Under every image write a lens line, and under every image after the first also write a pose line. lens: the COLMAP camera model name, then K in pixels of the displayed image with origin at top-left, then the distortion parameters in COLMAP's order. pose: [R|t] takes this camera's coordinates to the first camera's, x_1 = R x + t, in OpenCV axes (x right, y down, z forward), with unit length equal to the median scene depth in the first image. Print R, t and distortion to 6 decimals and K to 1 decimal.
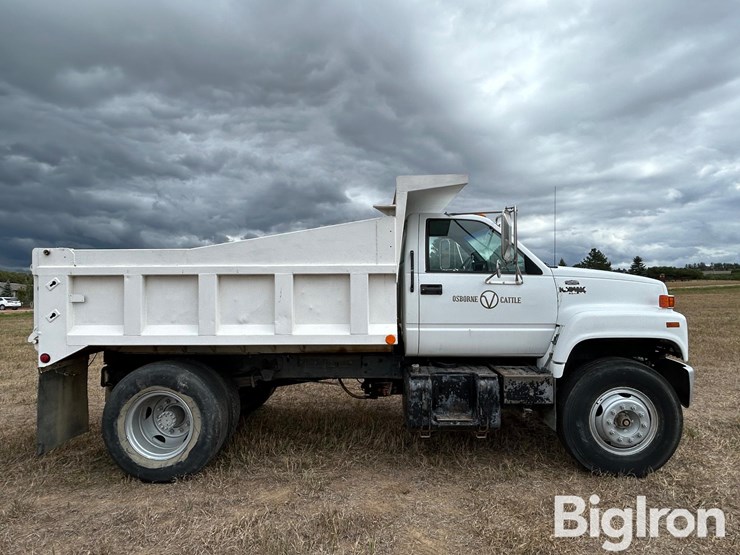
lens RADIAL K [[411.4, 0, 370.0], [0, 411.4, 277.5], [0, 0, 1]] dist [0.002112, -0.000047]
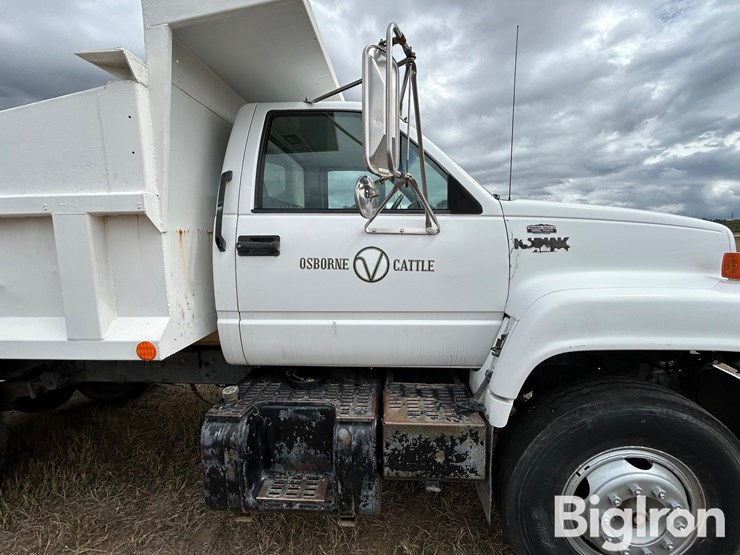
lens RADIAL K [[332.1, 0, 371.2], [0, 332.1, 276.4], [0, 0, 1]] dist [0.001836, 0.000251]
pose [[0.998199, -0.003835, -0.059864, 0.322908], [0.011393, 0.991910, 0.126429, 0.016712], [0.058895, -0.126884, 0.990168, 0.609769]]
